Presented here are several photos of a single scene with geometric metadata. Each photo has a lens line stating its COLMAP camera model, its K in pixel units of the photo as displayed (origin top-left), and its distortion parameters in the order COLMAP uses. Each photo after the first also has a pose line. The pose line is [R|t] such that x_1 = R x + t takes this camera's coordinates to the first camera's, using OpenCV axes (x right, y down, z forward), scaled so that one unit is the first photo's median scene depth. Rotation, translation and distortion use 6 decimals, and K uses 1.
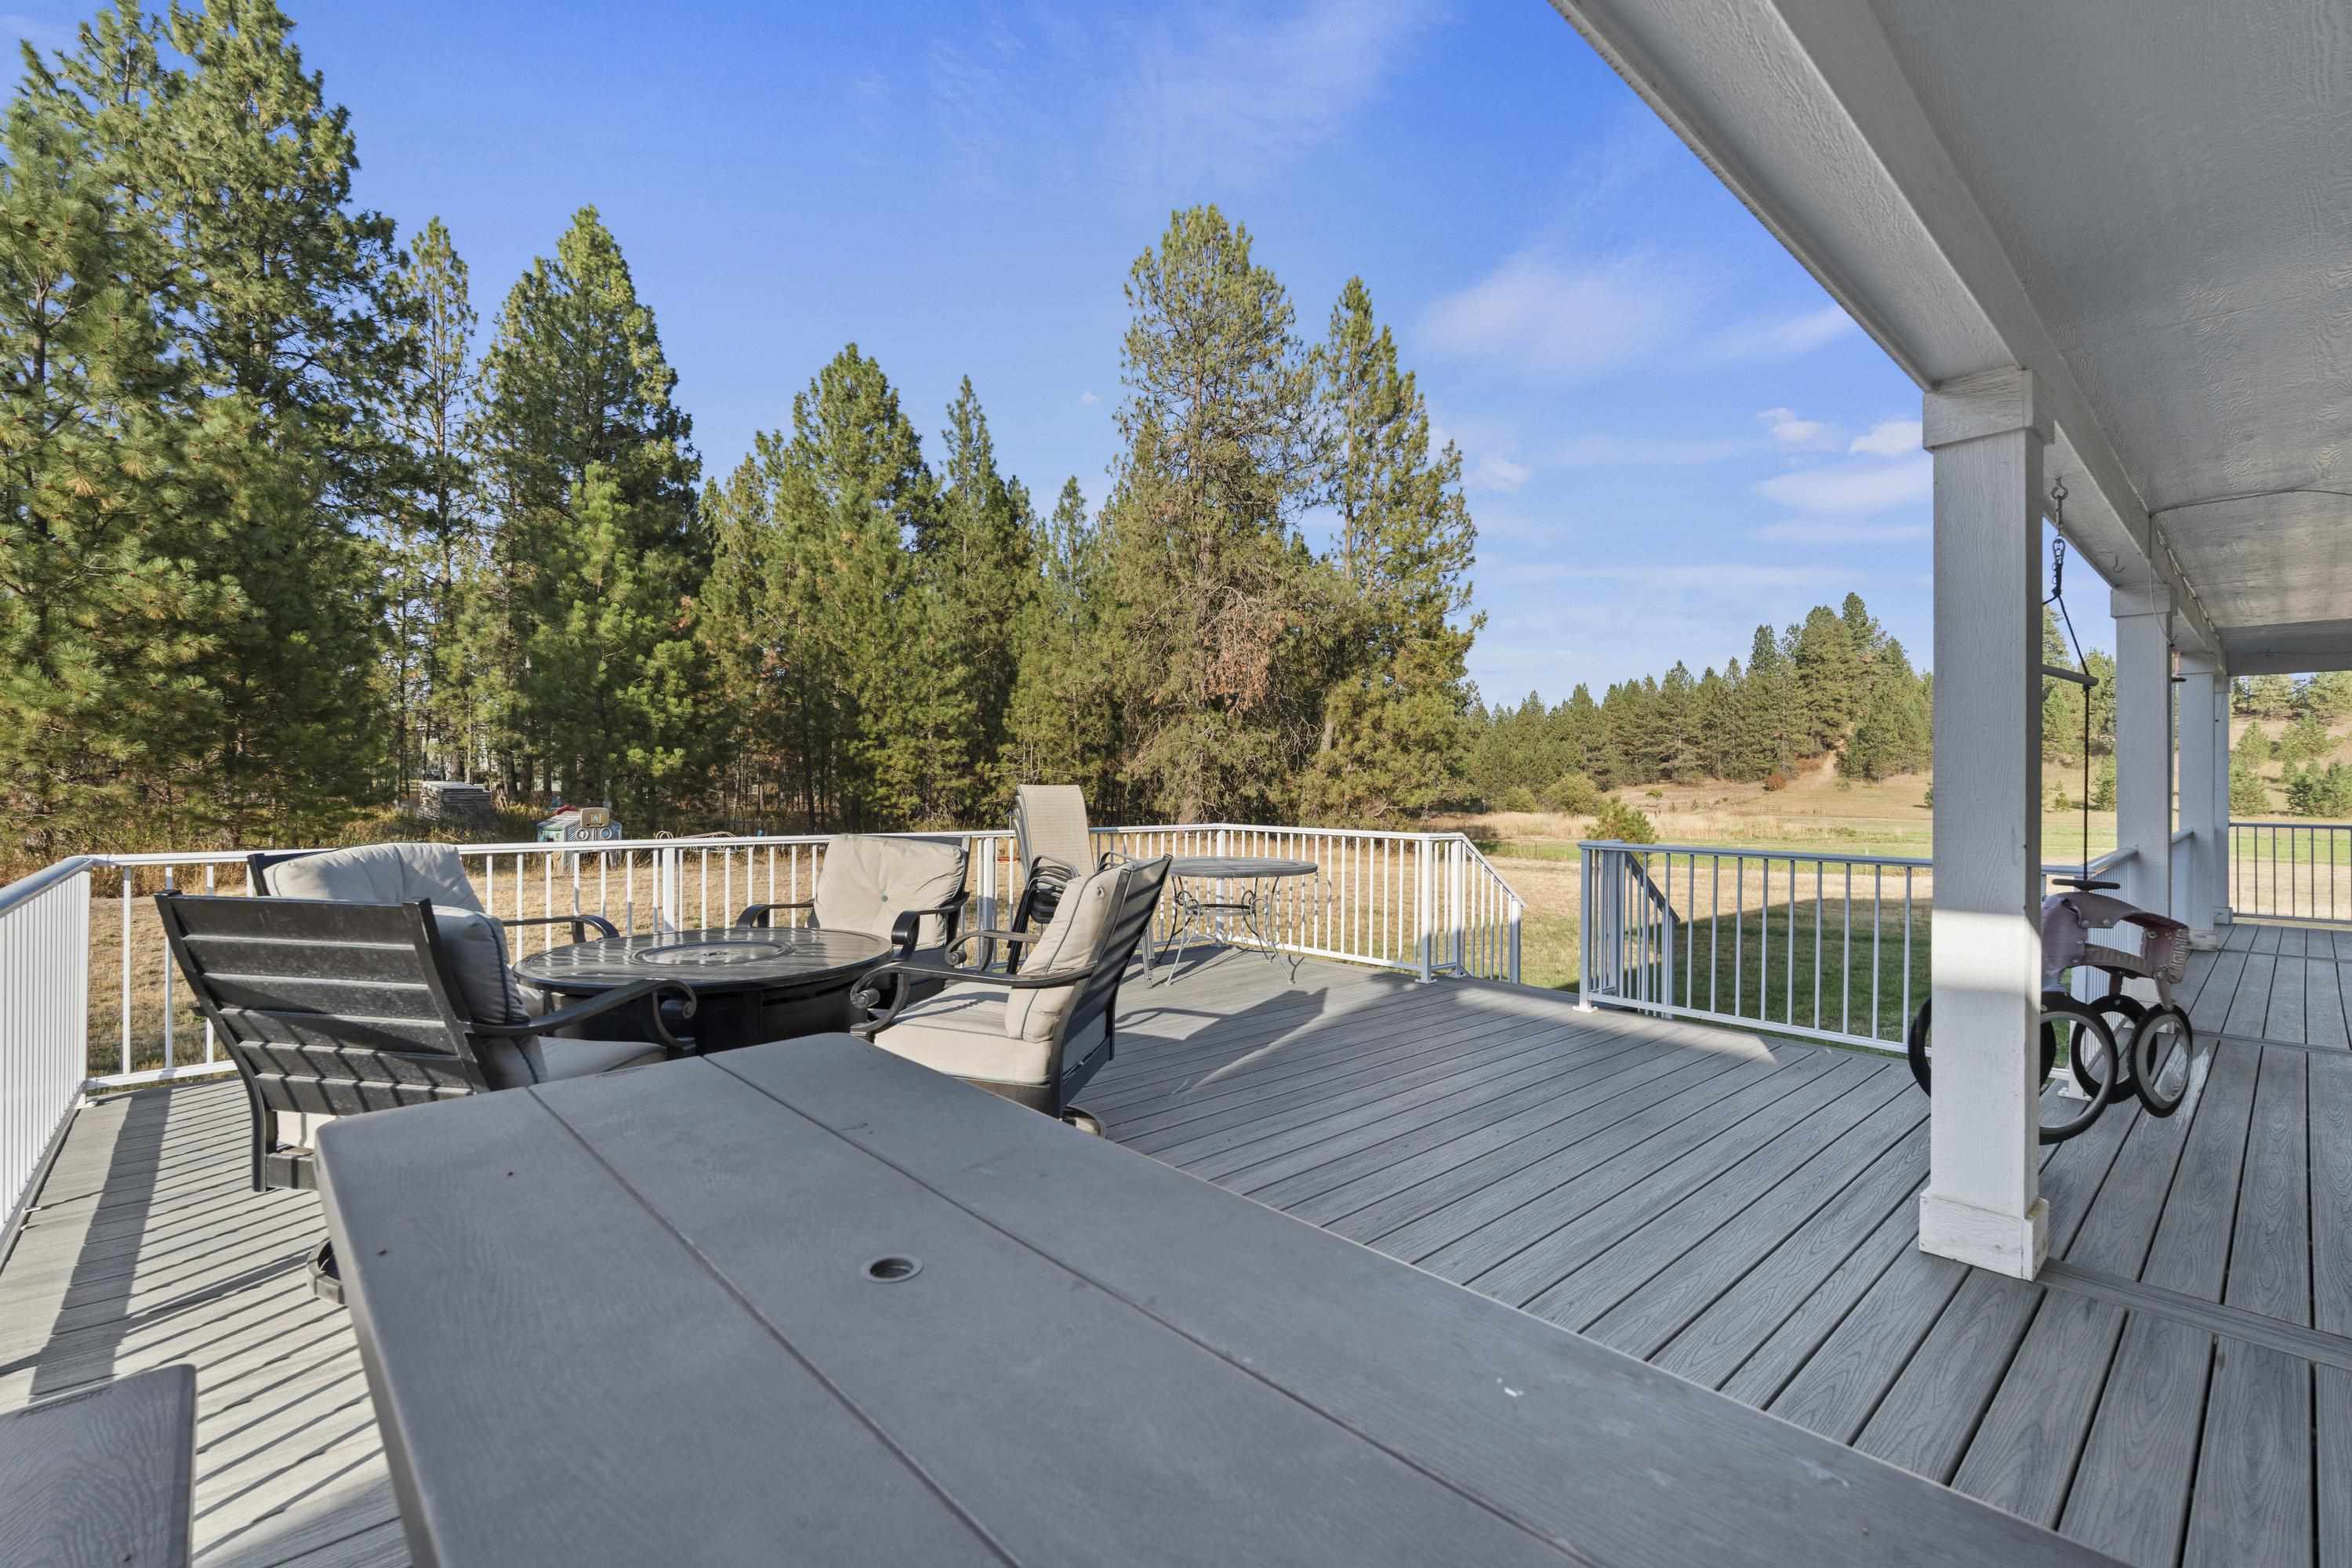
lens RADIAL K [[1030.7, 0, 1169.0], [0, 1030.7, 775.1], [0, 0, 1]] dist [-0.006249, 0.001408]
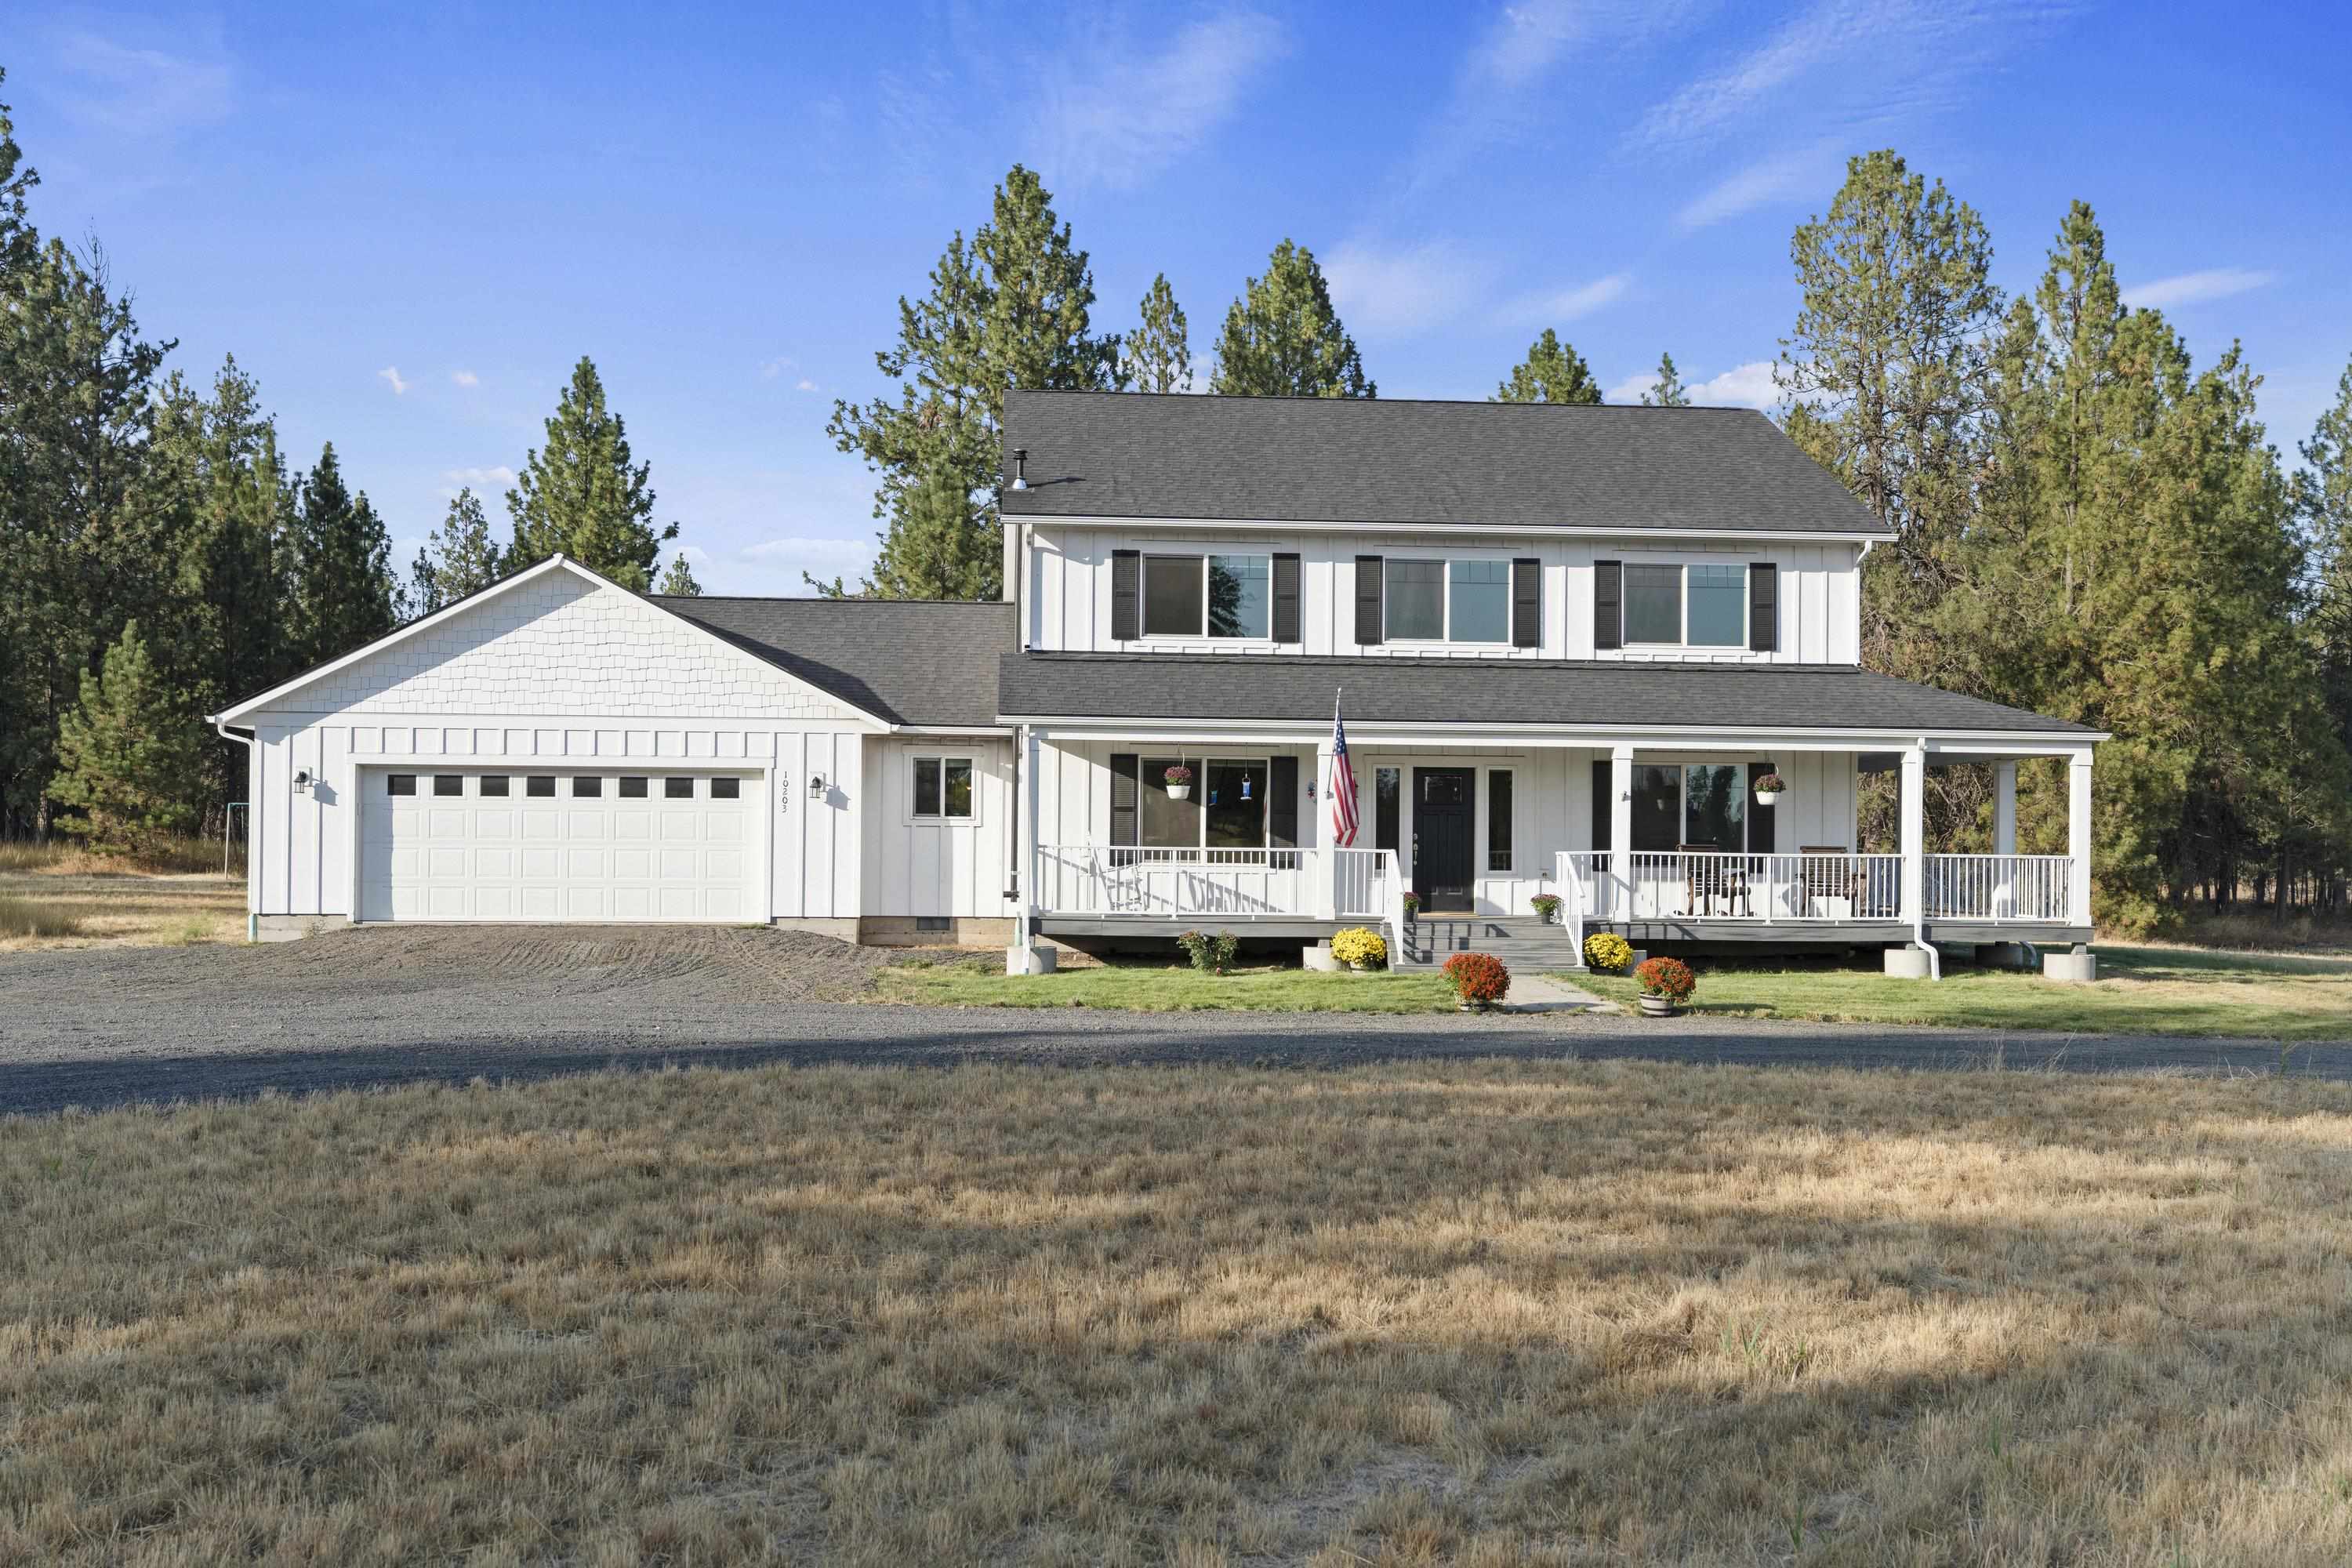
lens RADIAL K [[2309.6, 0, 1160.5], [0, 2309.6, 783.1], [0, 0, 1]] dist [-0.068735, 0.000000]
pose [[0.788080, -0.013769, -0.615419, 0.808934], [-0.000339, 0.999740, -0.022801, 0.004515], [0.615573, 0.018177, 0.787870, -0.930444]]
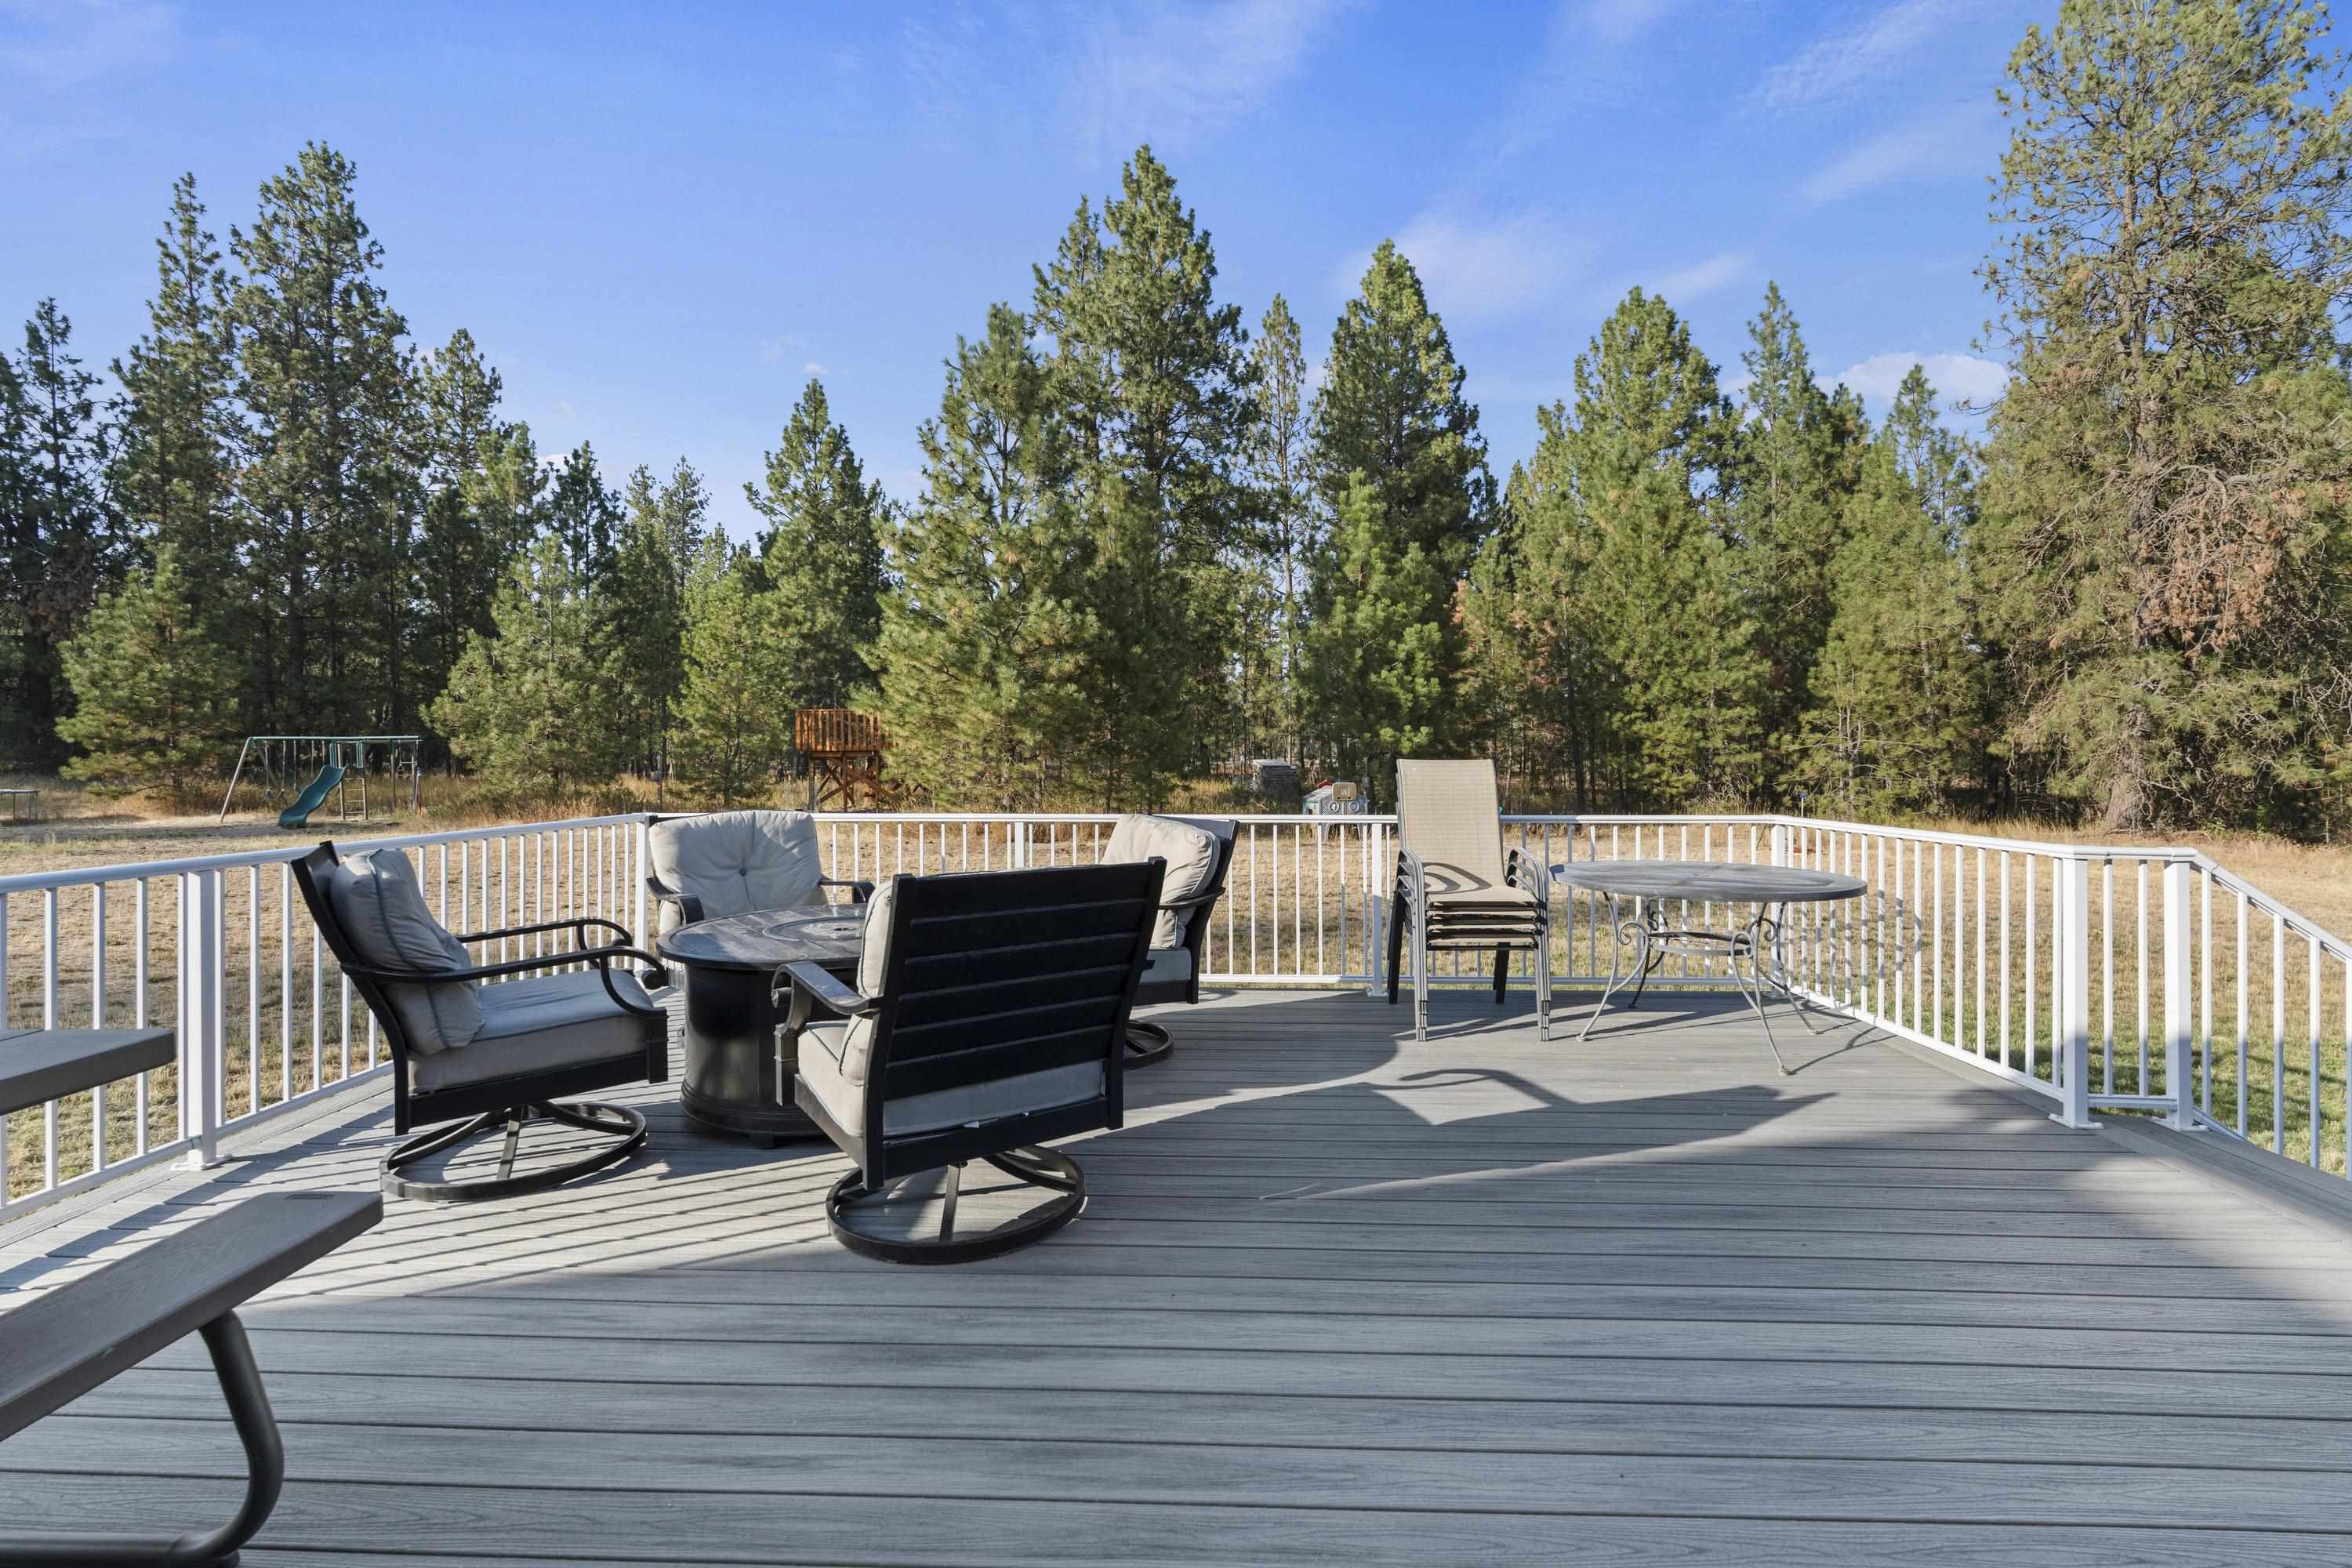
lens RADIAL K [[1030.7, 0, 1176.9], [0, 1030.7, 752.4], [0, 0, 1]] dist [-0.006249, 0.001408]
pose [[0.716061, -0.010501, -0.697959, 0.052562], [0.011447, 0.999929, -0.003301, 0.000713], [0.697944, -0.005626, 0.716130, 0.052884]]
